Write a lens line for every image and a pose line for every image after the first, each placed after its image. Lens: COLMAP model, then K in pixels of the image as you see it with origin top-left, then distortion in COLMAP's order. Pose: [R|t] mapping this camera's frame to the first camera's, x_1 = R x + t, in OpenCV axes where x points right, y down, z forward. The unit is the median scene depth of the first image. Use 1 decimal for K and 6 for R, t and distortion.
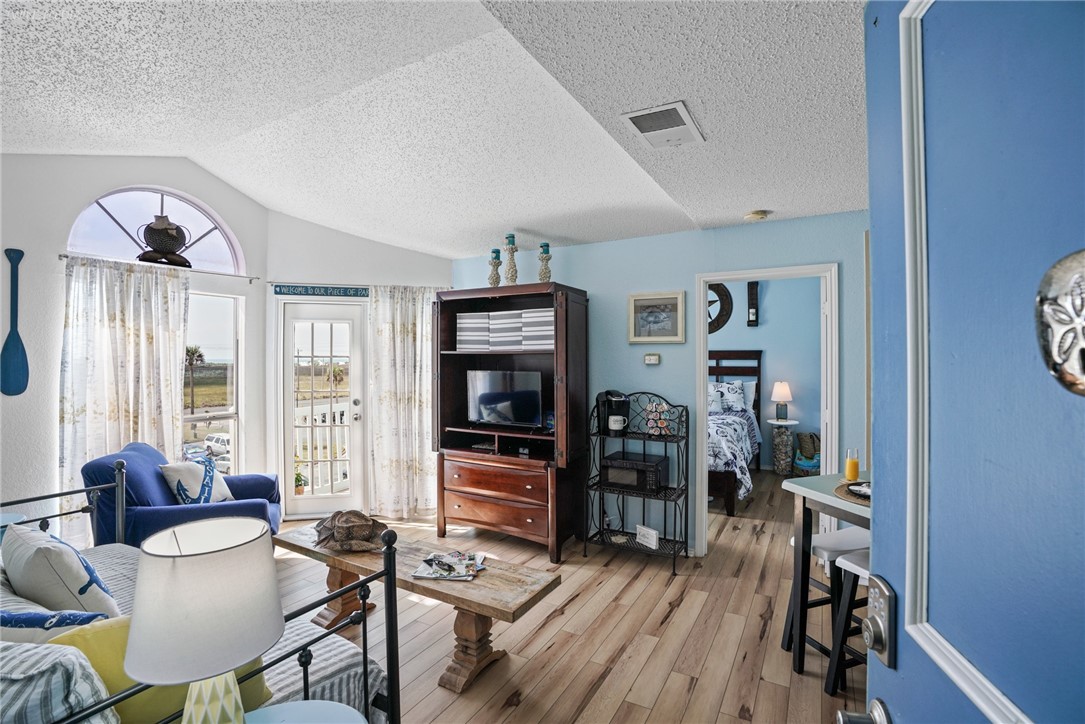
lens RADIAL K [[507.4, 0, 540.6], [0, 507.4, 356.1], [0, 0, 1]] dist [-0.071605, 0.029808]
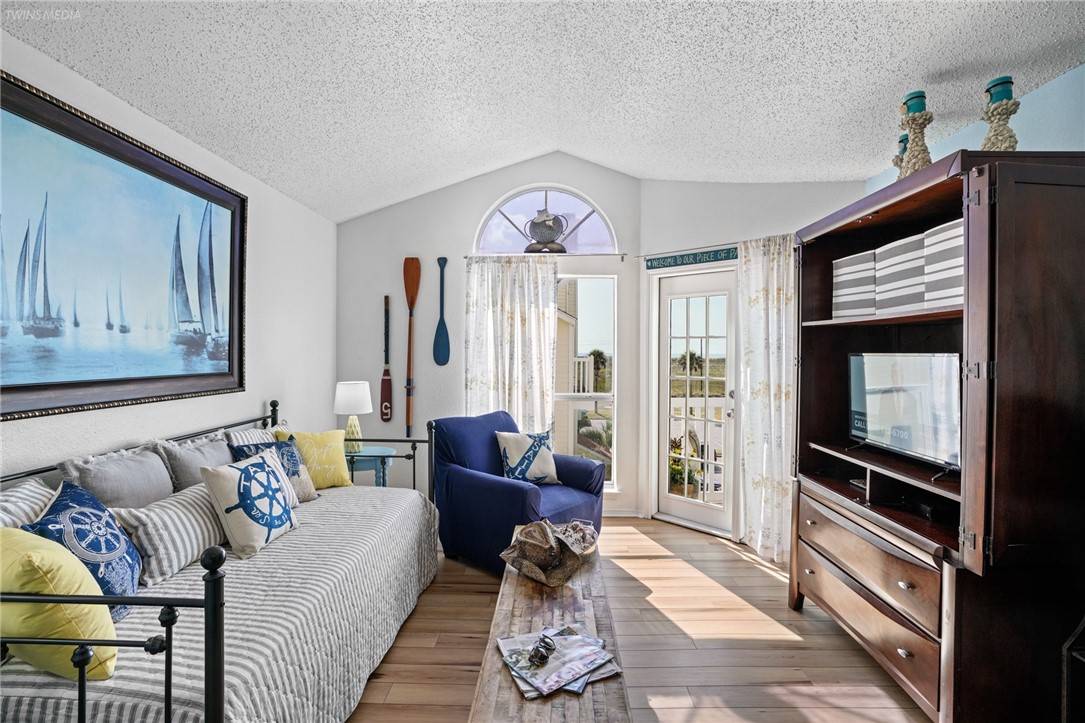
lens RADIAL K [[502.7, 0, 541.8], [0, 502.7, 355.6], [0, 0, 1]] dist [-0.069954, 0.028452]
pose [[0.478866, 0.011001, -0.877819, 0.212138], [-0.003517, 0.999937, 0.010613, 0.029108], [0.877881, -0.001995, 0.478875, 0.445148]]
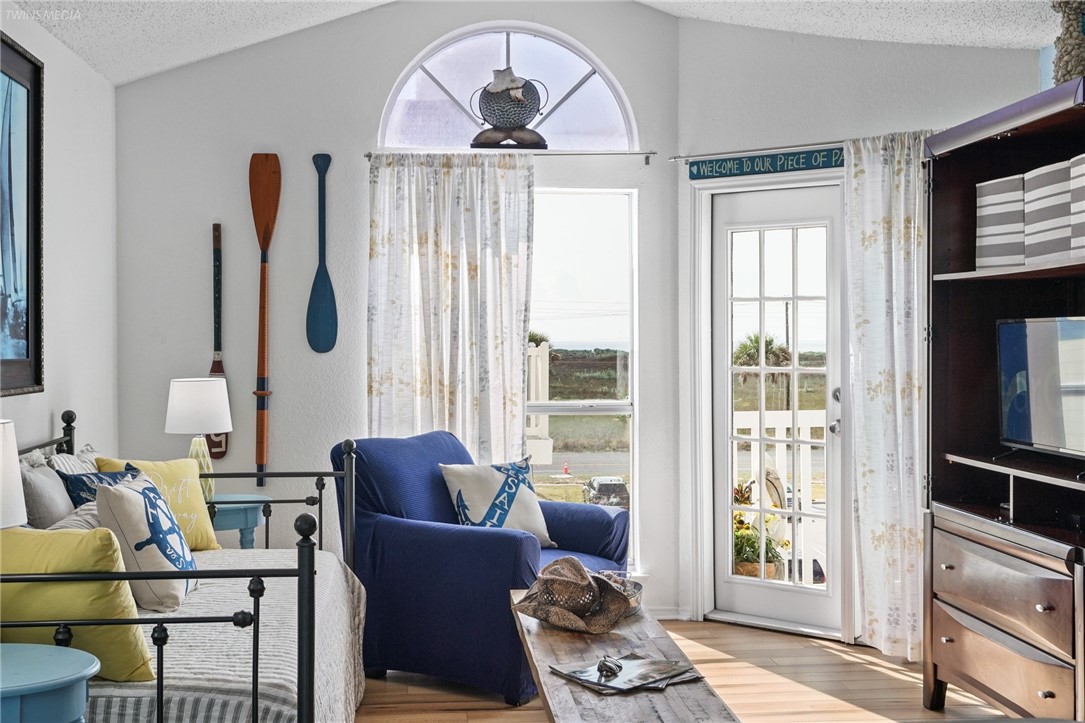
lens RADIAL K [[1297.3, 0, 543.4], [0, 1297.3, 342.6], [0, 0, 1]] dist [0.022550, 0.011248]
pose [[0.583897, 0.002059, -0.811825, 0.550362], [0.004266, 0.999975, 0.005604, 0.043450], [0.811817, -0.006736, 0.583874, 0.093106]]
